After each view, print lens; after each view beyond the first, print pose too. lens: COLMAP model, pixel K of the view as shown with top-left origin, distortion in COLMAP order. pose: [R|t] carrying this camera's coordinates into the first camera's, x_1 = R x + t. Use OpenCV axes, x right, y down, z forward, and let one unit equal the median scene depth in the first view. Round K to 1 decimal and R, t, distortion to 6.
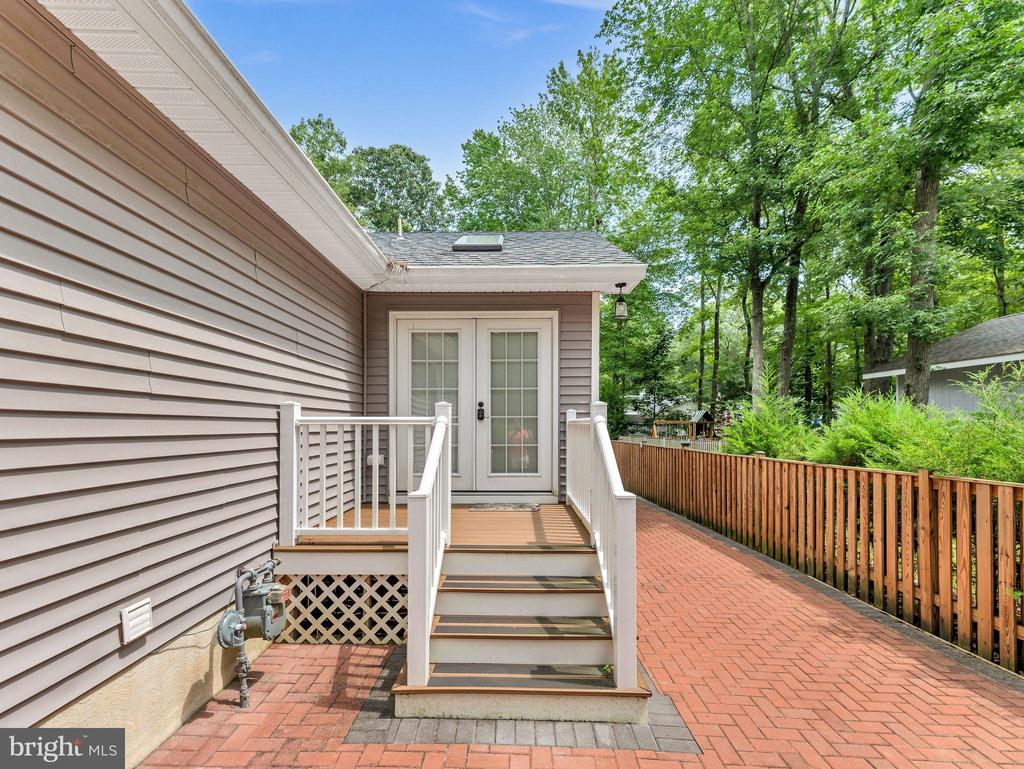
lens RADIAL K [[475.7, 0, 508.0], [0, 475.7, 382.8], [0, 0, 1]] dist [0.031656, 0.001689]
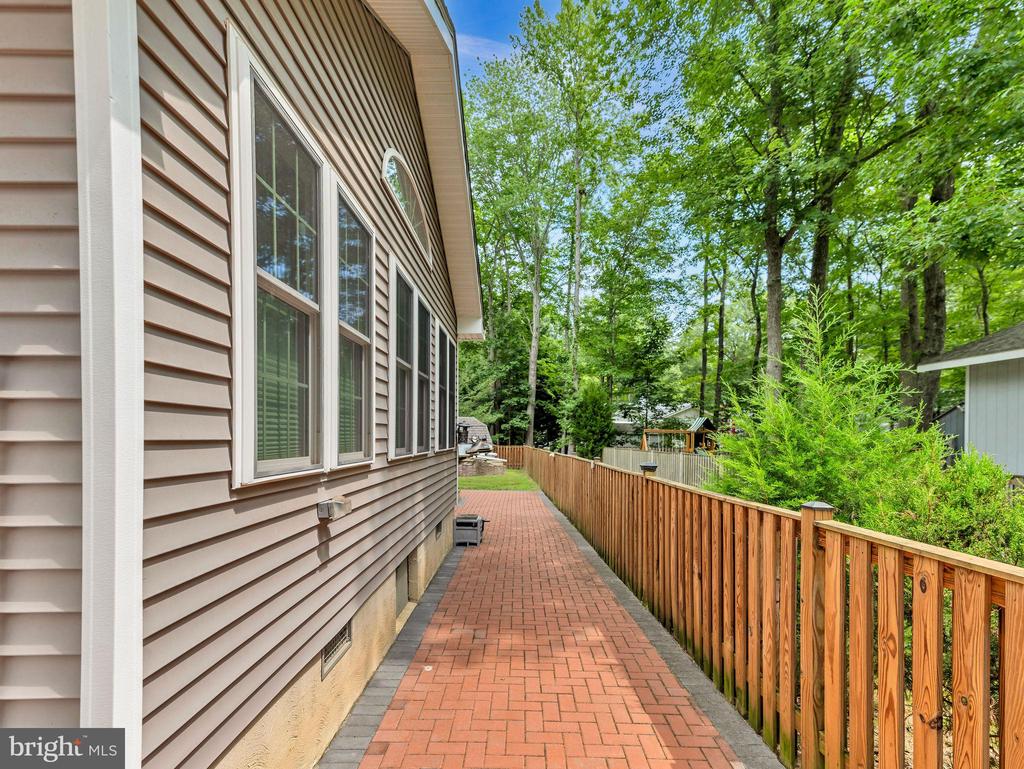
lens RADIAL K [[475.7, 0, 516.5], [0, 475.7, 394.8], [0, 0, 1]] dist [0.031656, 0.001689]
pose [[0.999978, 0.005397, 0.003795, 0.076198], [-0.005414, 0.999976, 0.004258, 0.016122], [-0.003772, -0.004278, 0.999984, 0.162200]]
